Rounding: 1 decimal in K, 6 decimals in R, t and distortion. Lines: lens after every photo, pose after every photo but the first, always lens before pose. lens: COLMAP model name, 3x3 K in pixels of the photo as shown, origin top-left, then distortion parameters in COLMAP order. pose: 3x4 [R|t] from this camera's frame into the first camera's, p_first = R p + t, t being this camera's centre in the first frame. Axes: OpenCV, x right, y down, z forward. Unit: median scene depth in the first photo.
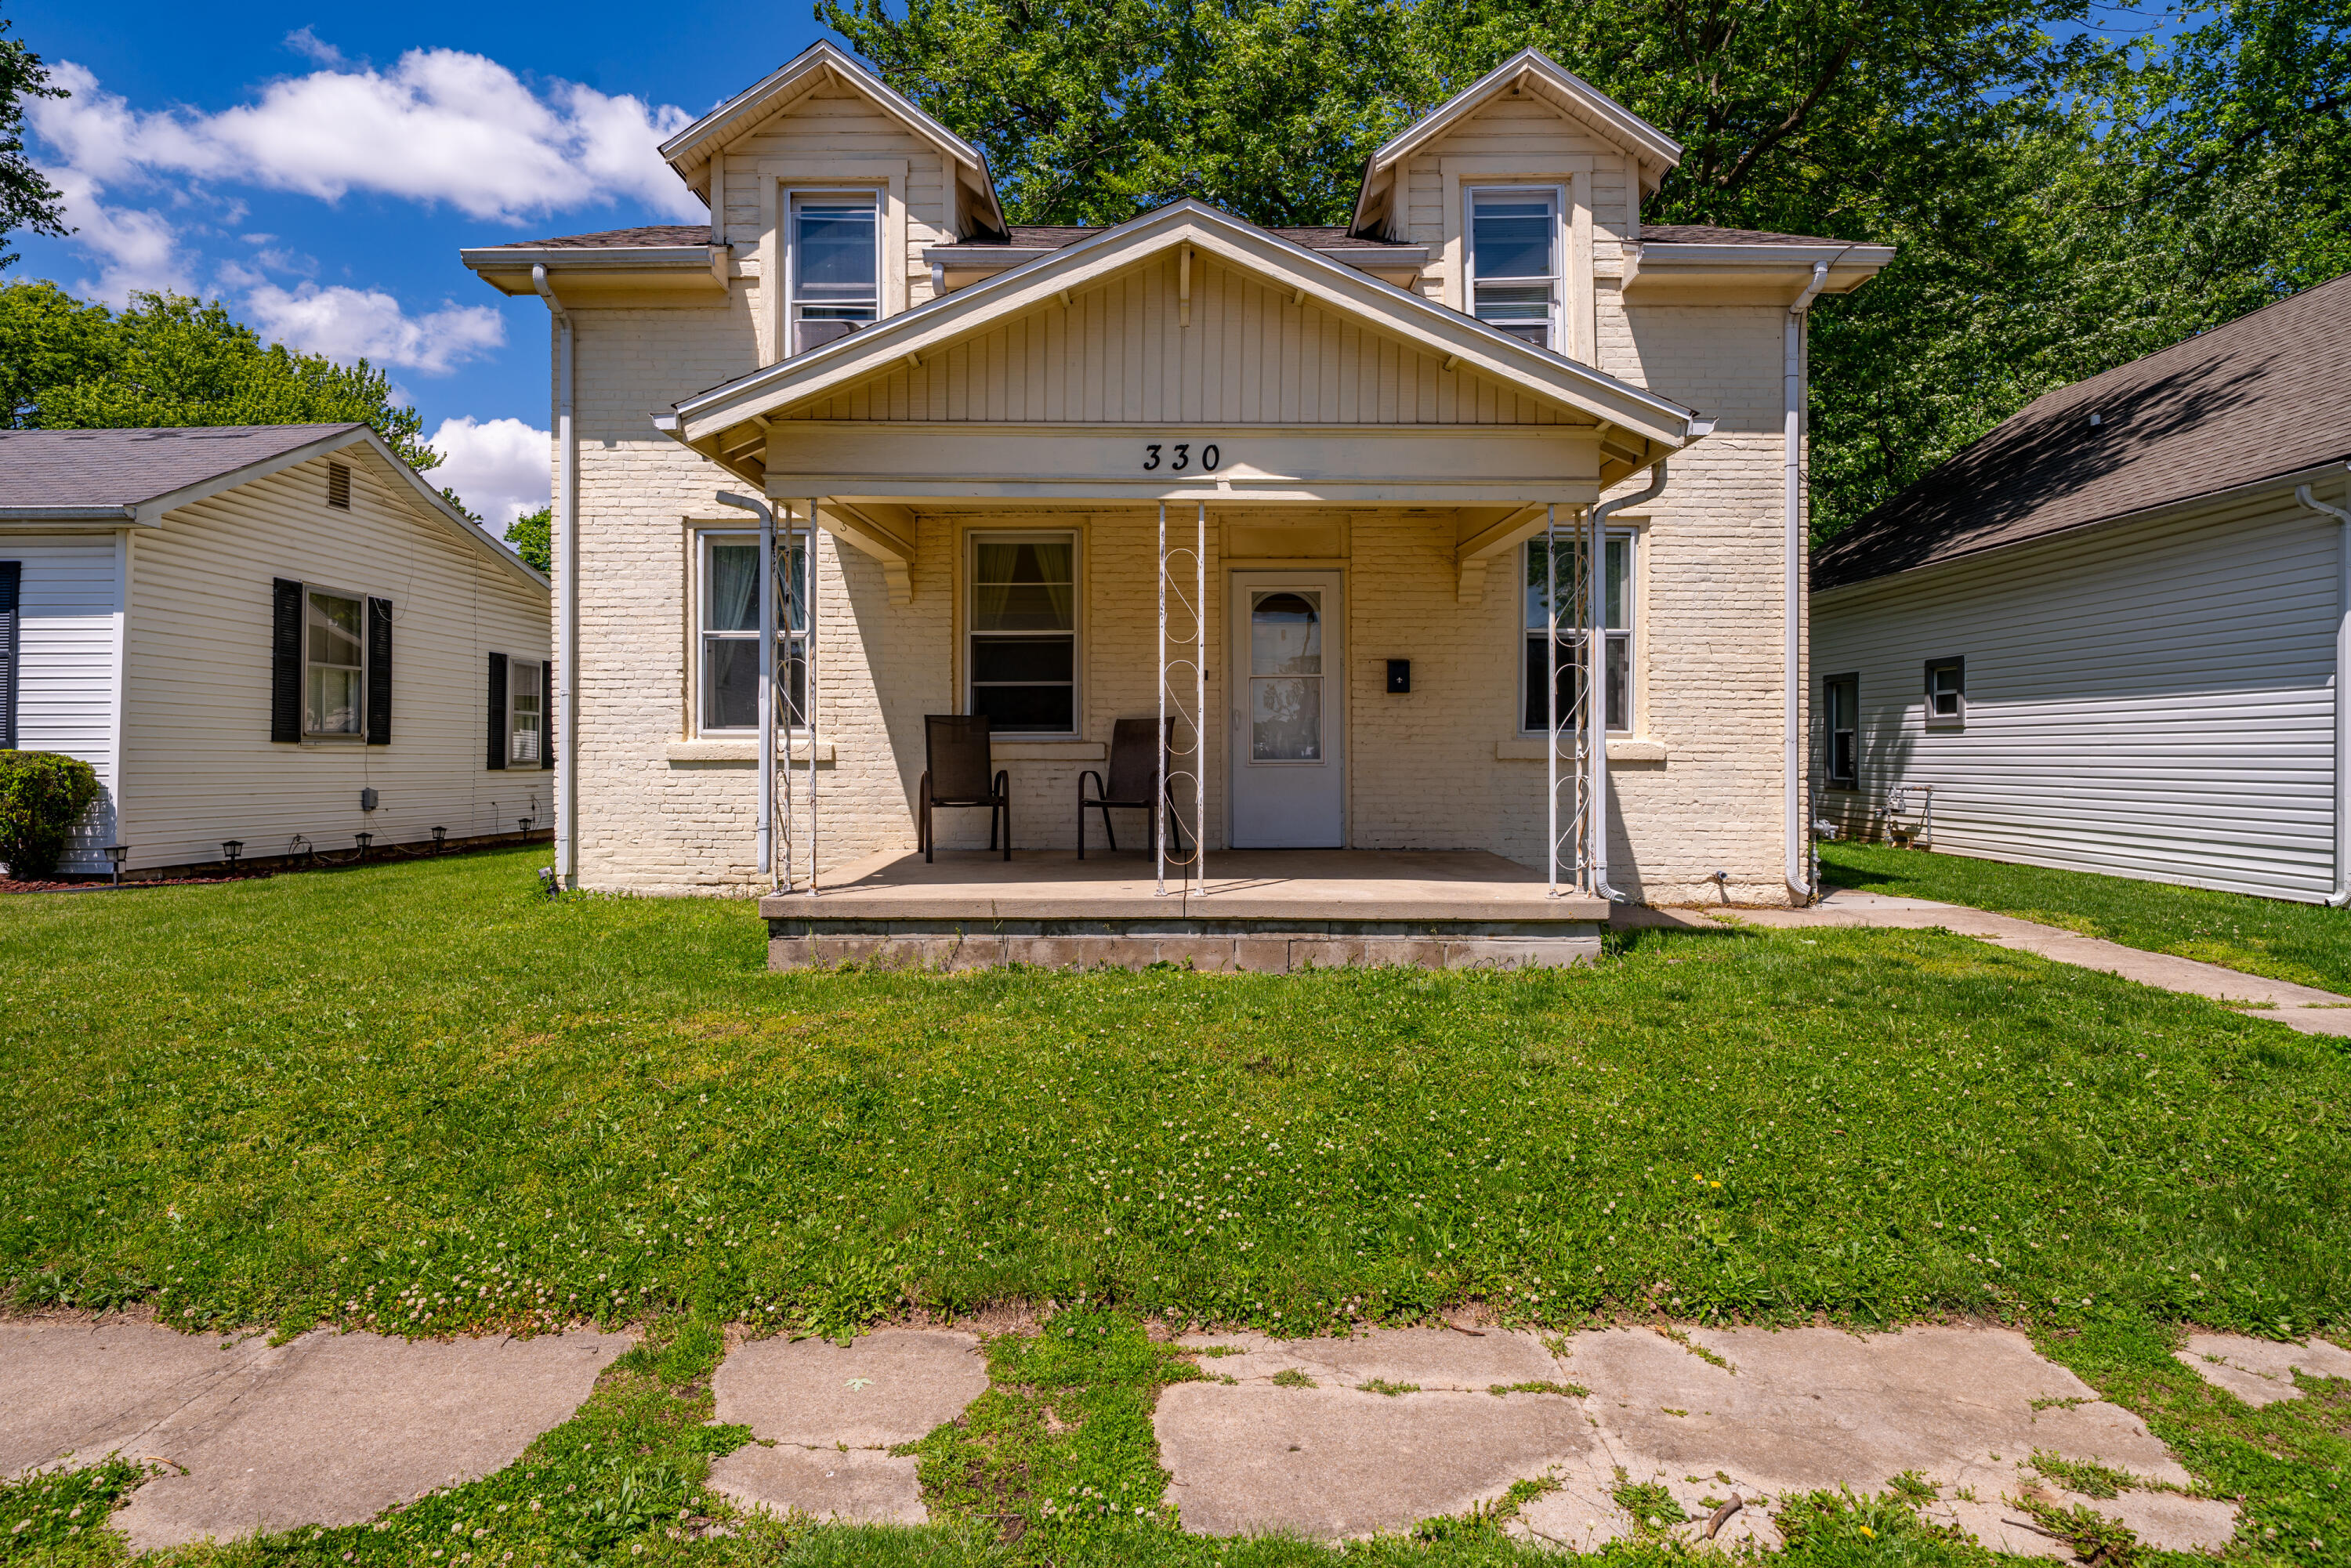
lens RADIAL K [[1189.1, 0, 1186.0], [0, 1189.1, 790.6], [0, 0, 1]] dist [0.001440, 0.000823]
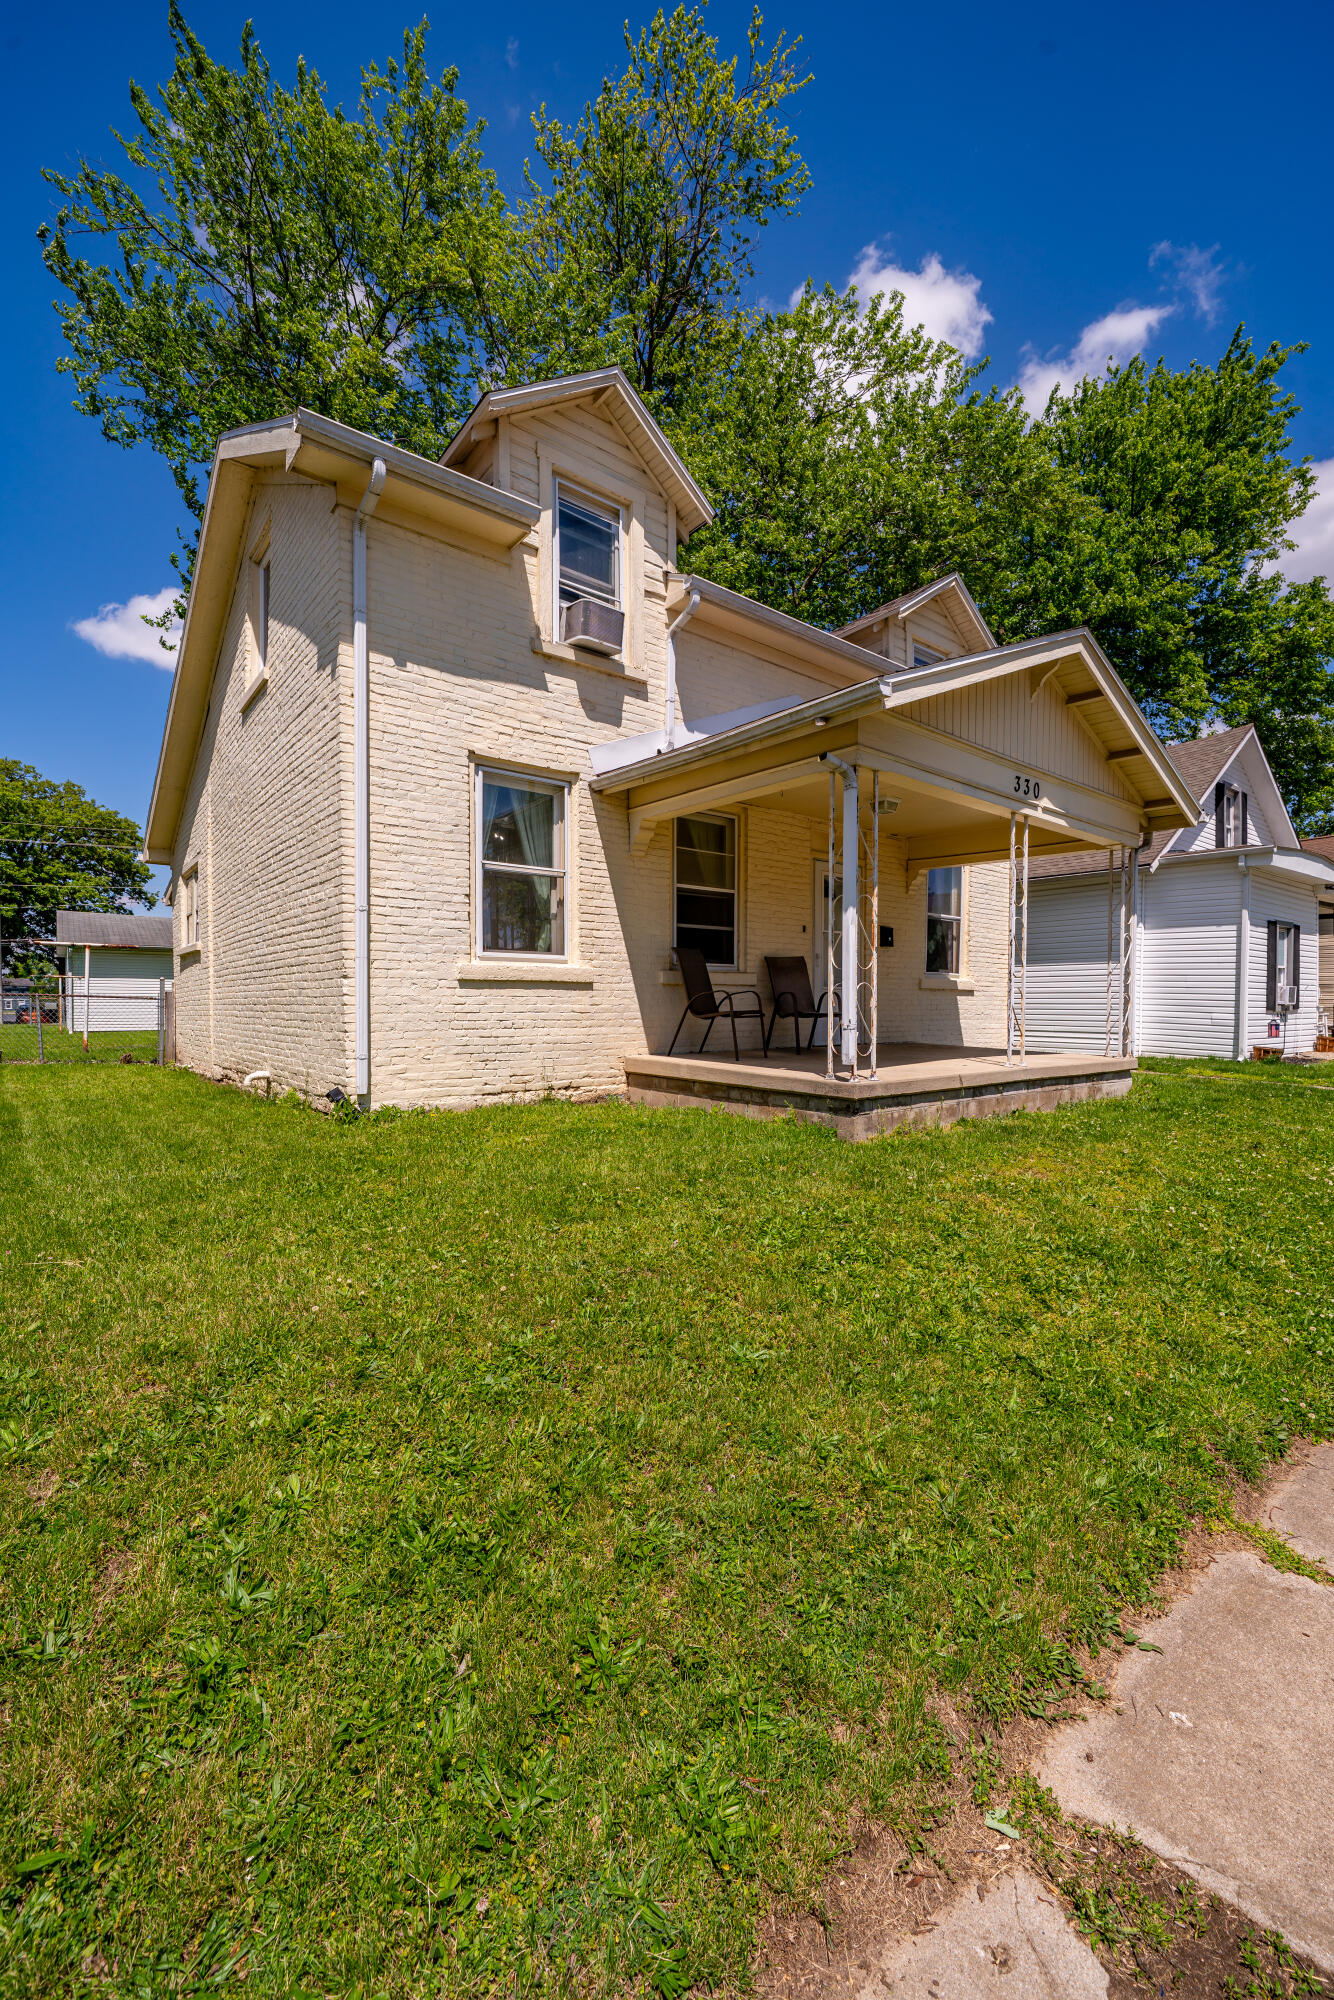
lens RADIAL K [[805.8, 0, 667.0], [0, 805.8, 1045.5], [0, 0, 1]] dist [-0.002249, 0.000068]
pose [[0.783698, -0.031273, 0.620354, -0.737367], [0.016960, 0.999437, 0.028957, 0.015447], [-0.620910, -0.012173, 0.783787, 0.322230]]
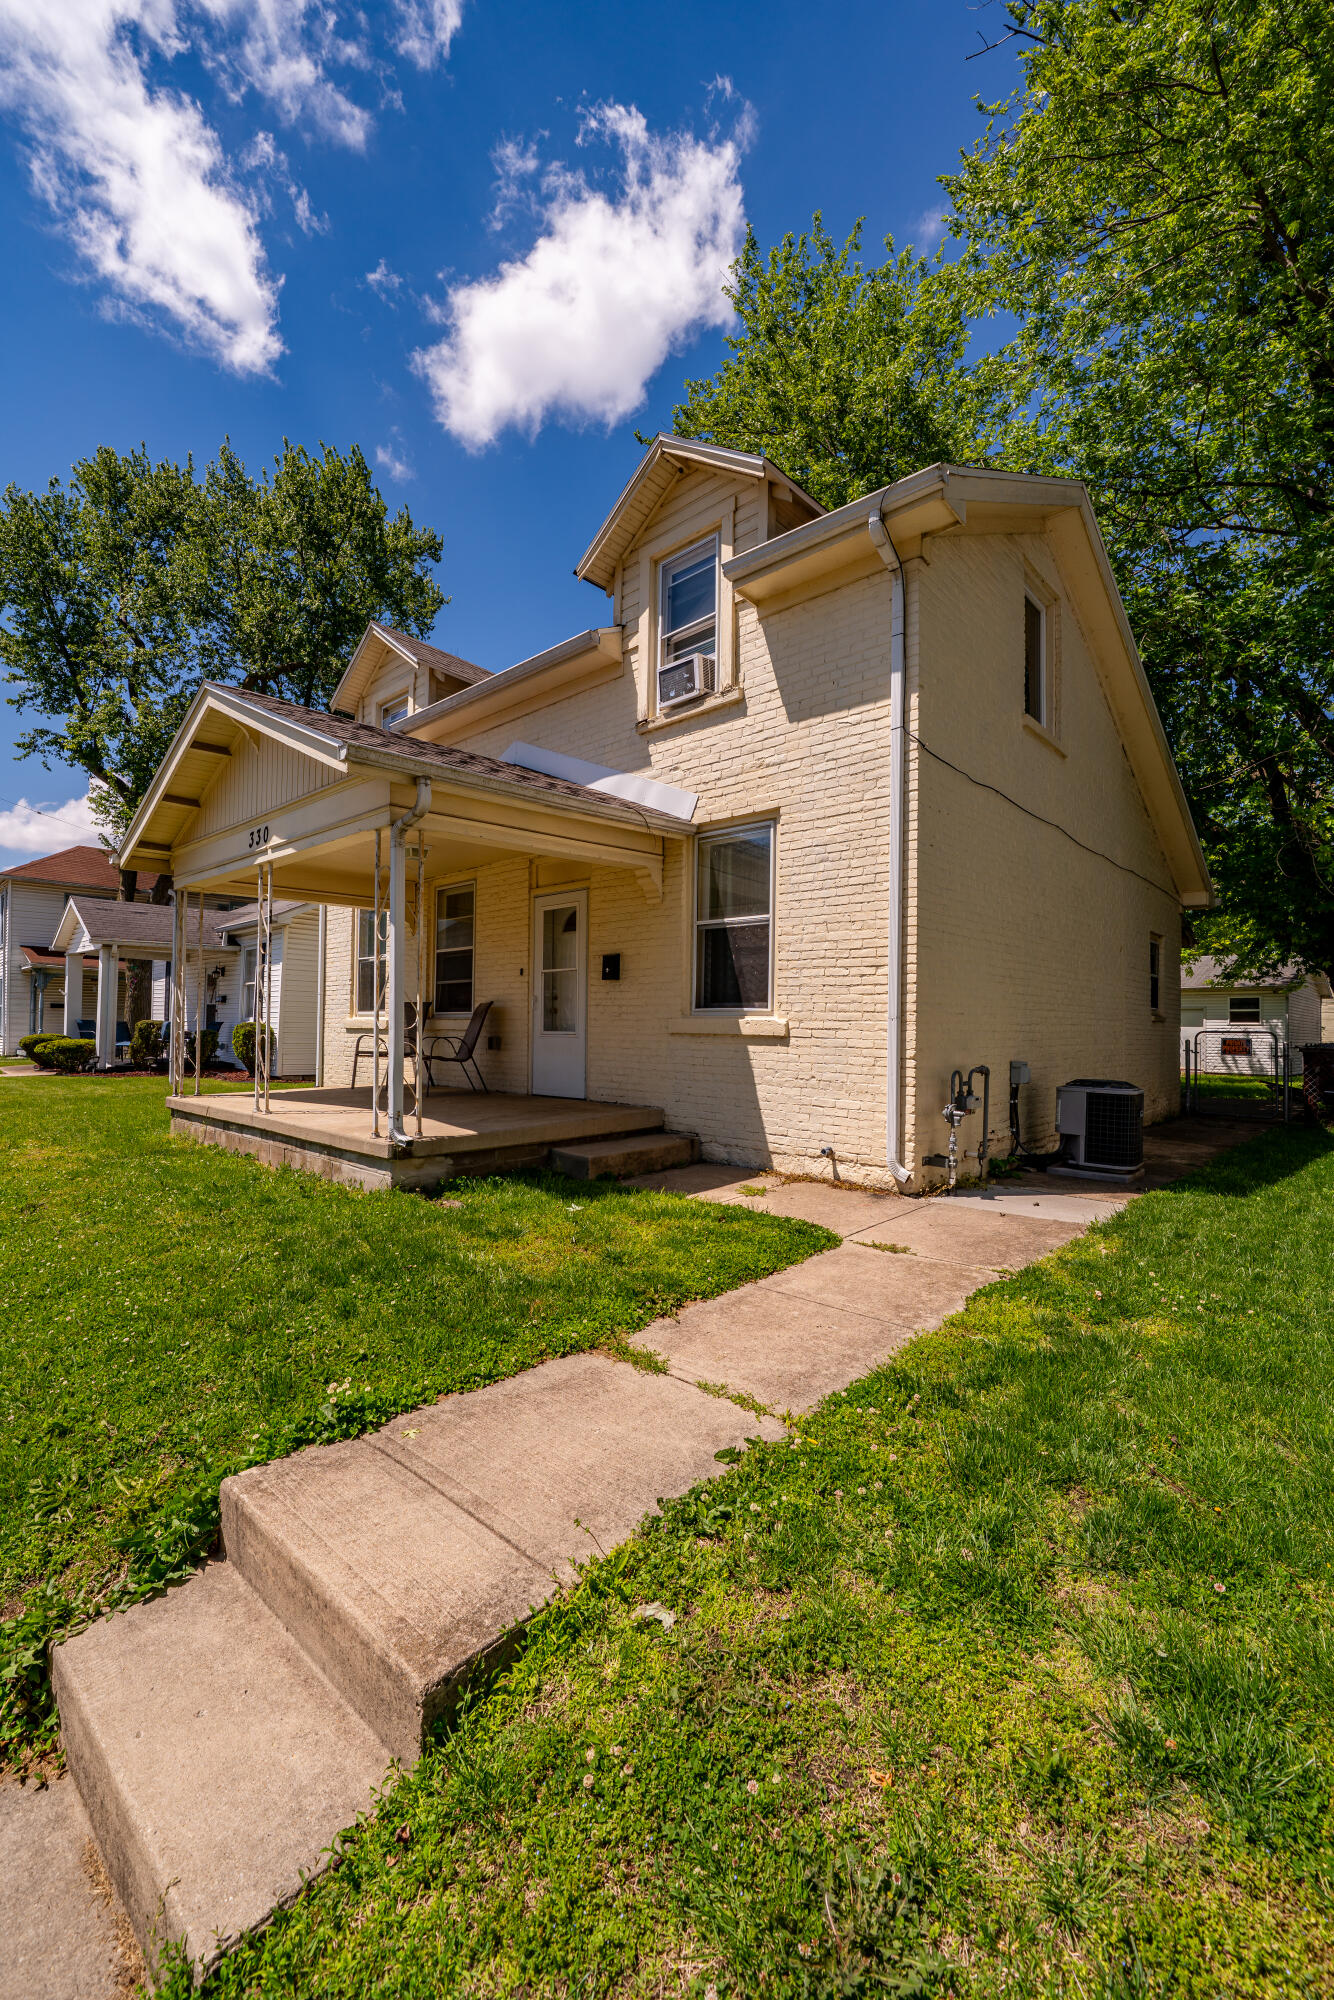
lens RADIAL K [[805.8, 0, 704.9], [0, 805.8, 1048.6], [0, 0, 1]] dist [-0.002249, 0.000068]
pose [[0.749461, 0.024418, -0.661598, 0.820662], [-0.034151, 0.999415, -0.001801, -0.010914], [0.661167, 0.023944, 0.749857, 0.417823]]
